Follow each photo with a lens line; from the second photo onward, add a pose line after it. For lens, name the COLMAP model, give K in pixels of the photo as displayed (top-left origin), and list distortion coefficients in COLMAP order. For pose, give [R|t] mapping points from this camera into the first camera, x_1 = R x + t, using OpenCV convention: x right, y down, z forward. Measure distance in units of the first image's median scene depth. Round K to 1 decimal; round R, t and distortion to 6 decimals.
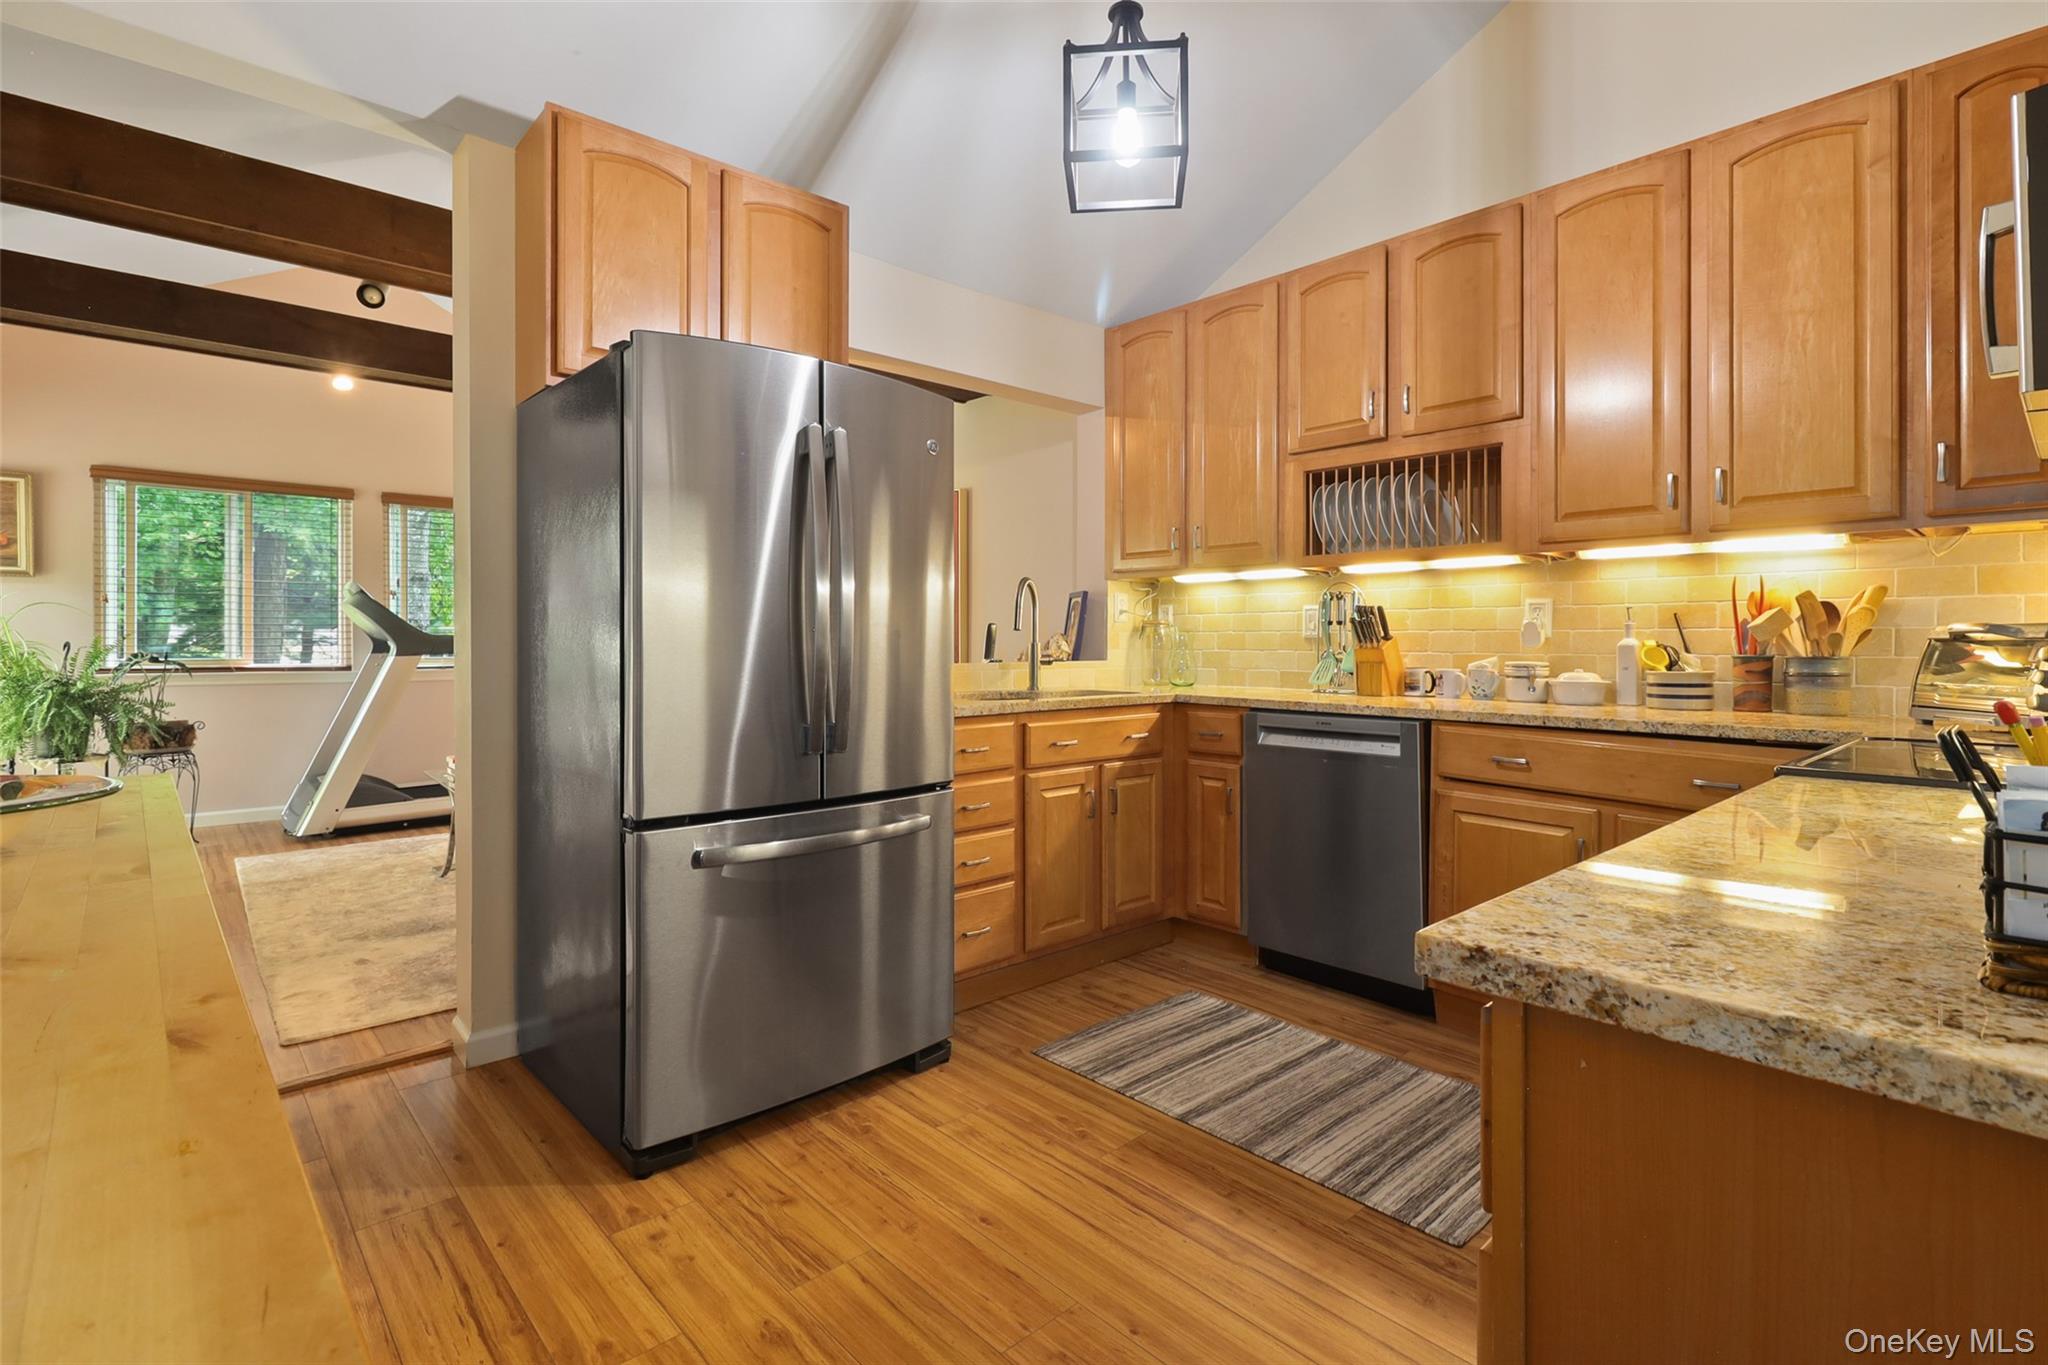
lens RADIAL K [[956.8, 0, 1019.7], [0, 956.8, 652.7], [0, 0, 1]] dist [-0.000409, -0.000473]
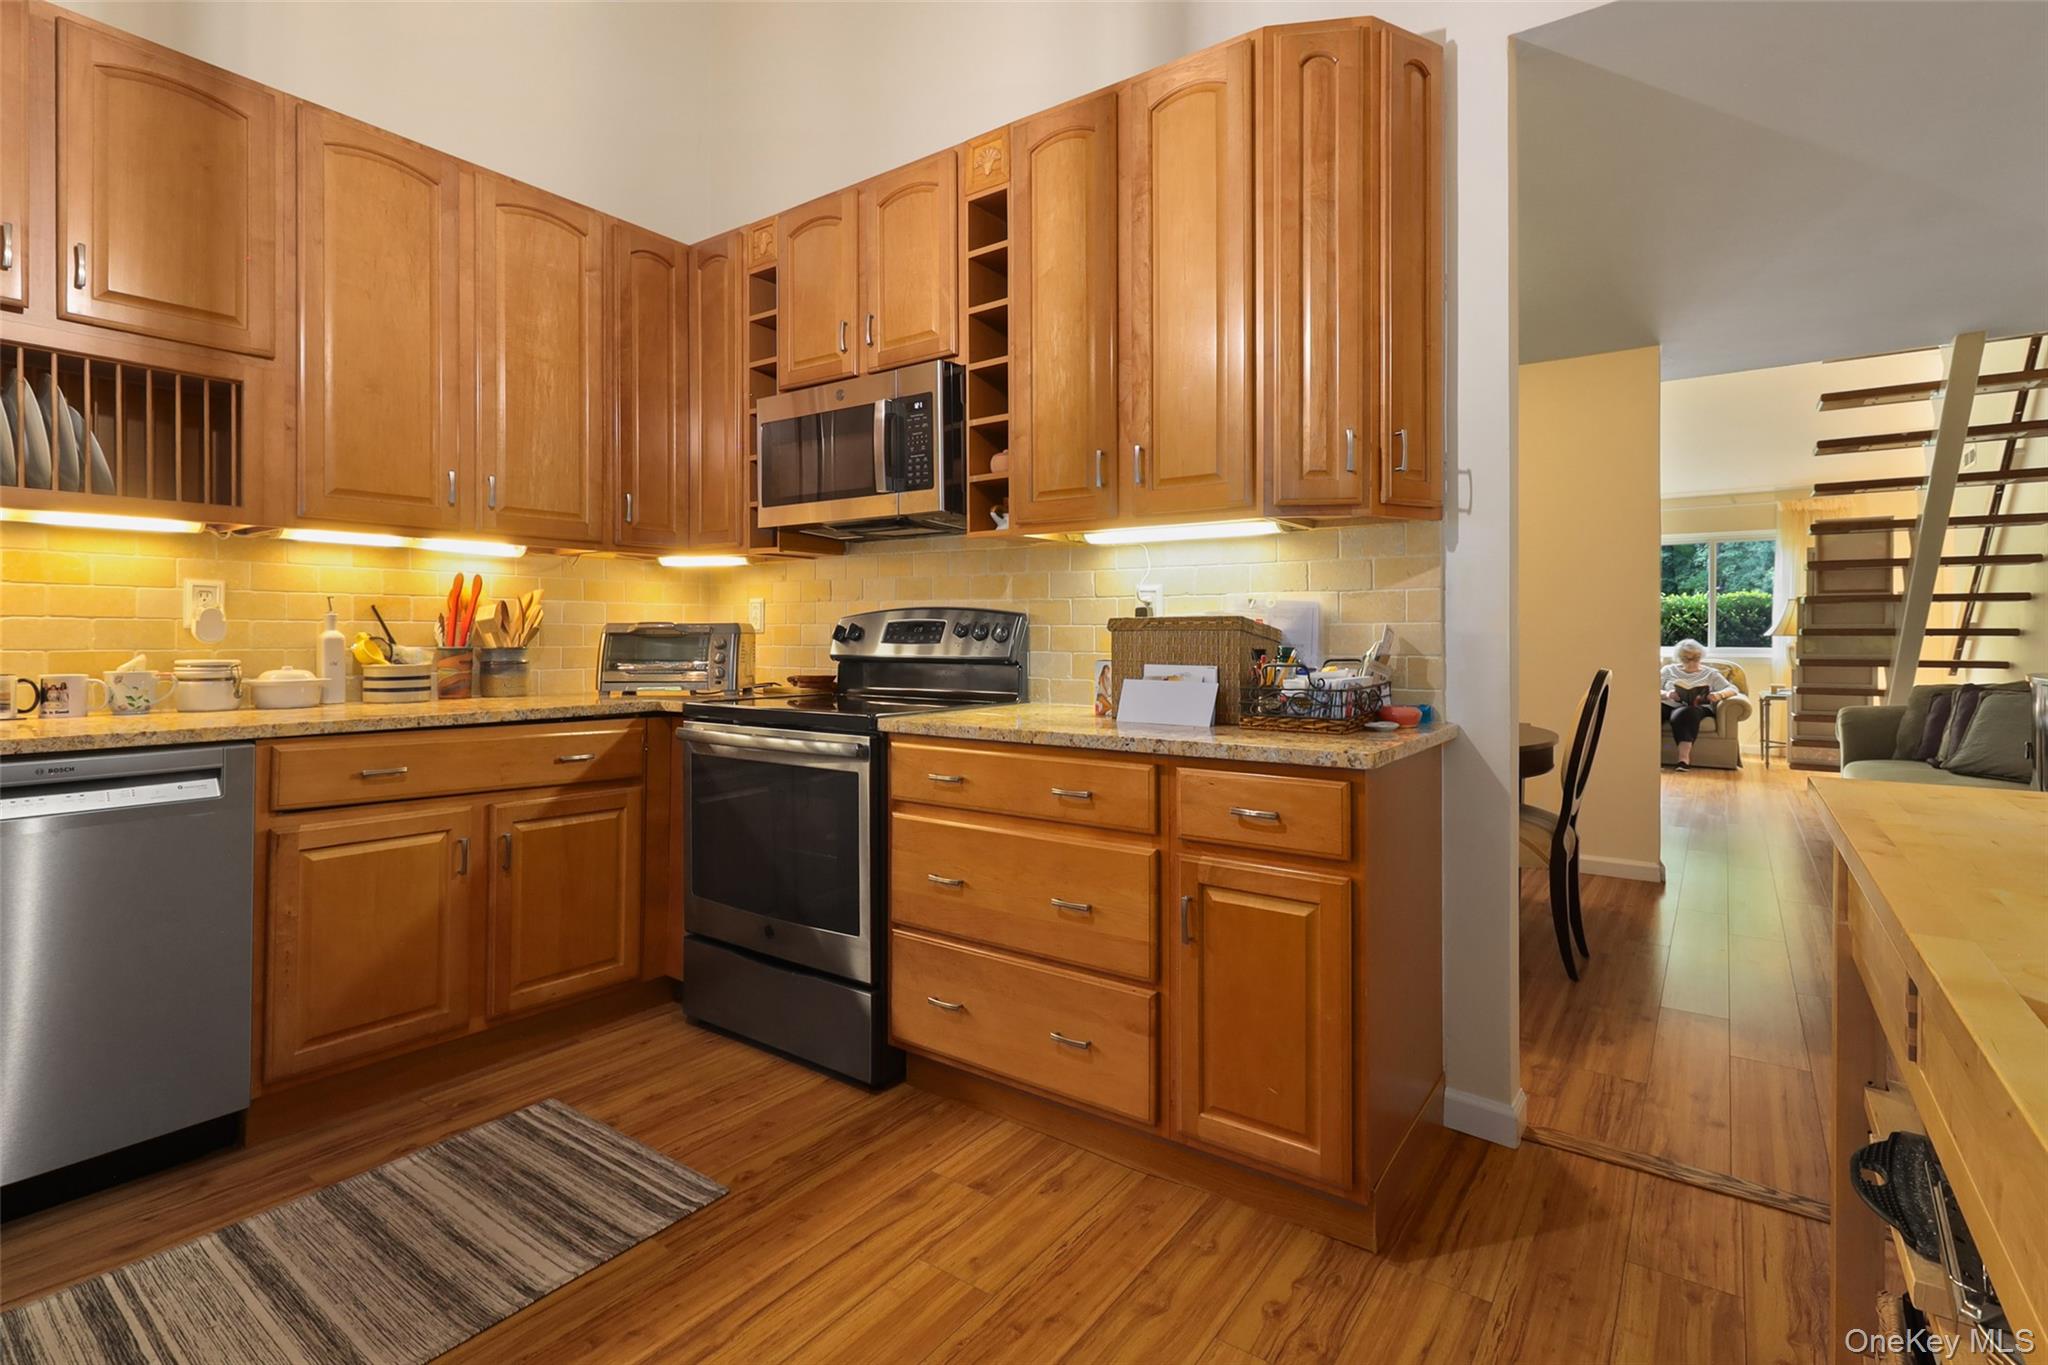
lens RADIAL K [[956.8, 0, 1055.2], [0, 956.8, 638.2], [0, 0, 1]] dist [-0.000409, -0.000473]
pose [[-0.218549, -0.002687, 0.975822, -0.467867], [0.010648, 0.999930, 0.005138, -0.006190], [-0.975768, 0.011513, -0.218505, 0.596456]]
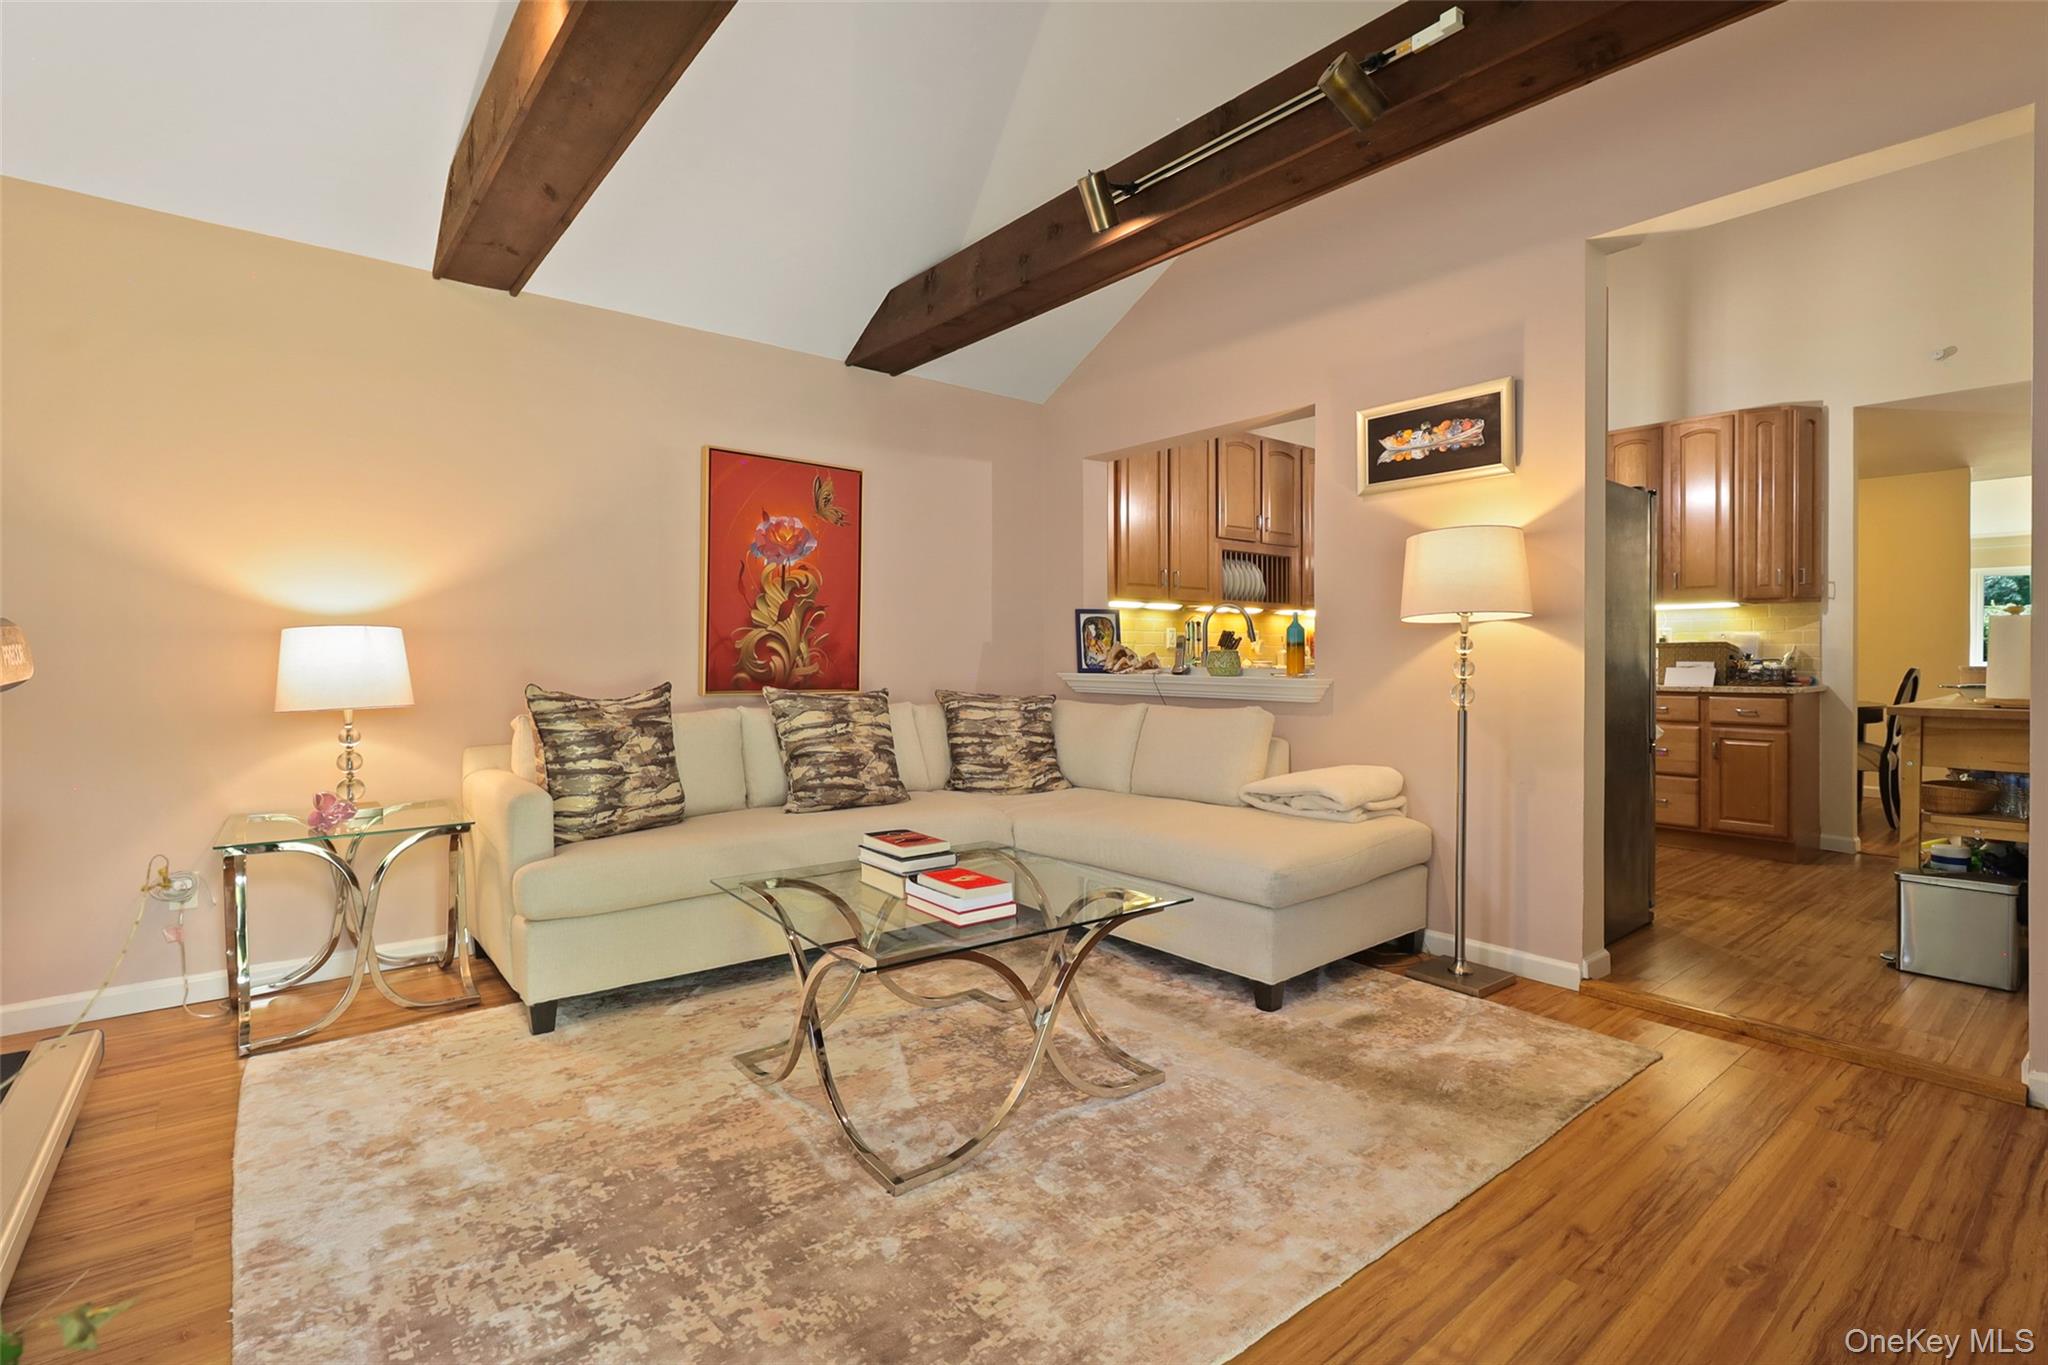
lens RADIAL K [[956.8, 0, 1029.7], [0, 956.8, 668.5], [0, 0, 1]] dist [-0.000409, -0.000473]
pose [[0.052922, -0.012988, 0.998514, -1.874239], [0.014531, 0.999820, 0.012235, -0.008817], [-0.998493, 0.013862, 0.053101, 1.676847]]
